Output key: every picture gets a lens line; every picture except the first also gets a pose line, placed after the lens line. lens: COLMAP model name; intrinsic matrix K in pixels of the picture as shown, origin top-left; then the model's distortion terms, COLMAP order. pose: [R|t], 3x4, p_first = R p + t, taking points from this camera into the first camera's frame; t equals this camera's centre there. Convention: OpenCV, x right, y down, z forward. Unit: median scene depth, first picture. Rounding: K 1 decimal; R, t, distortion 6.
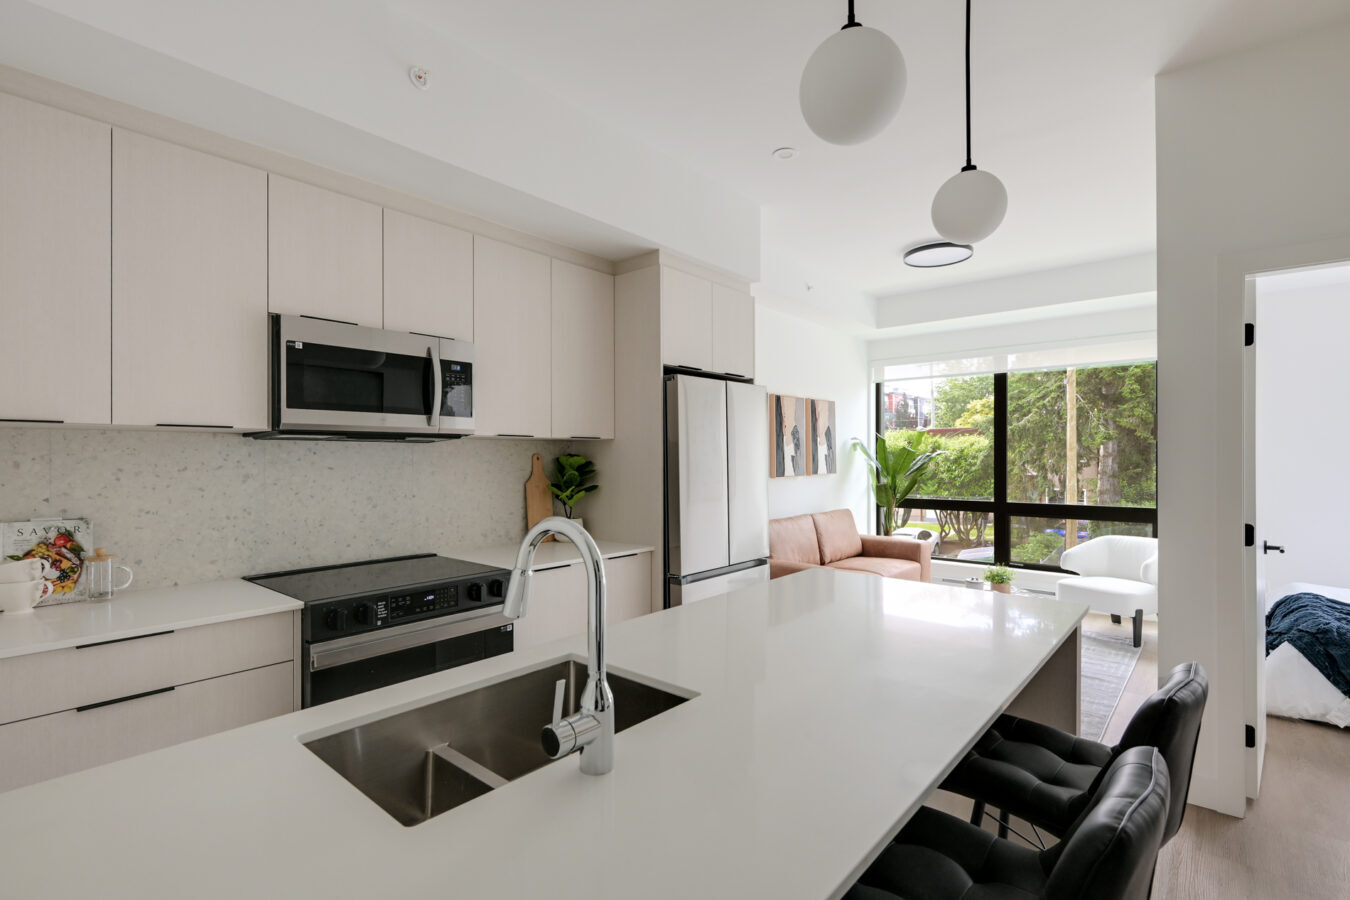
lens RADIAL K [[625.7, 0, 675.0], [0, 625.7, 450.0], [0, 0, 1]] dist [0.000724, 0.000037]
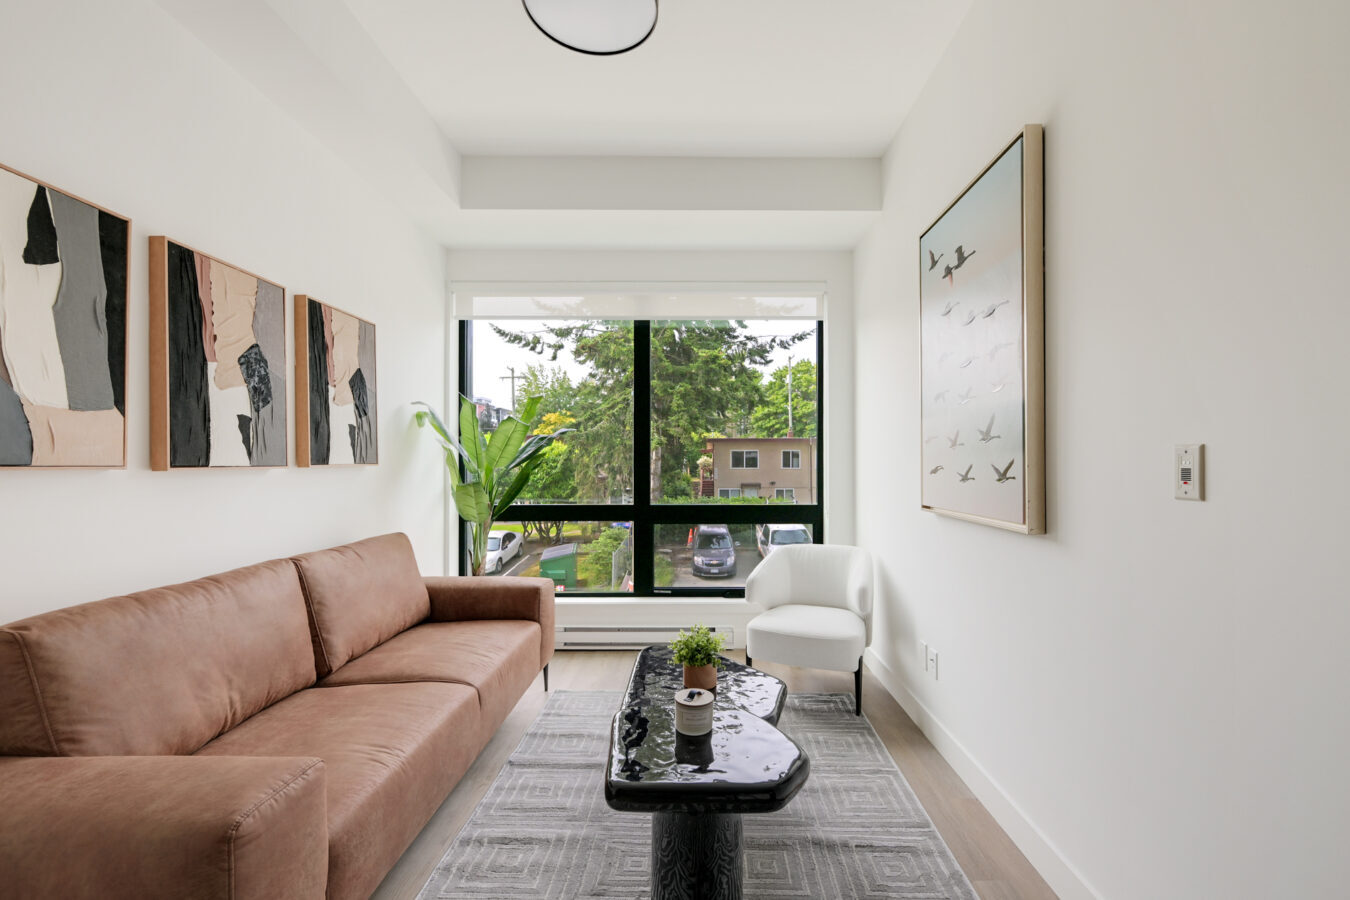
lens RADIAL K [[561.8, 0, 697.5], [0, 561.8, 463.5], [0, 0, 1]] dist [0.000665, 0.000006]
pose [[0.758382, 0.000357, 0.651810, 0.158664], [-0.007275, 0.999942, 0.007917, 0.031571], [-0.651769, -0.010746, 0.758341, 0.487789]]
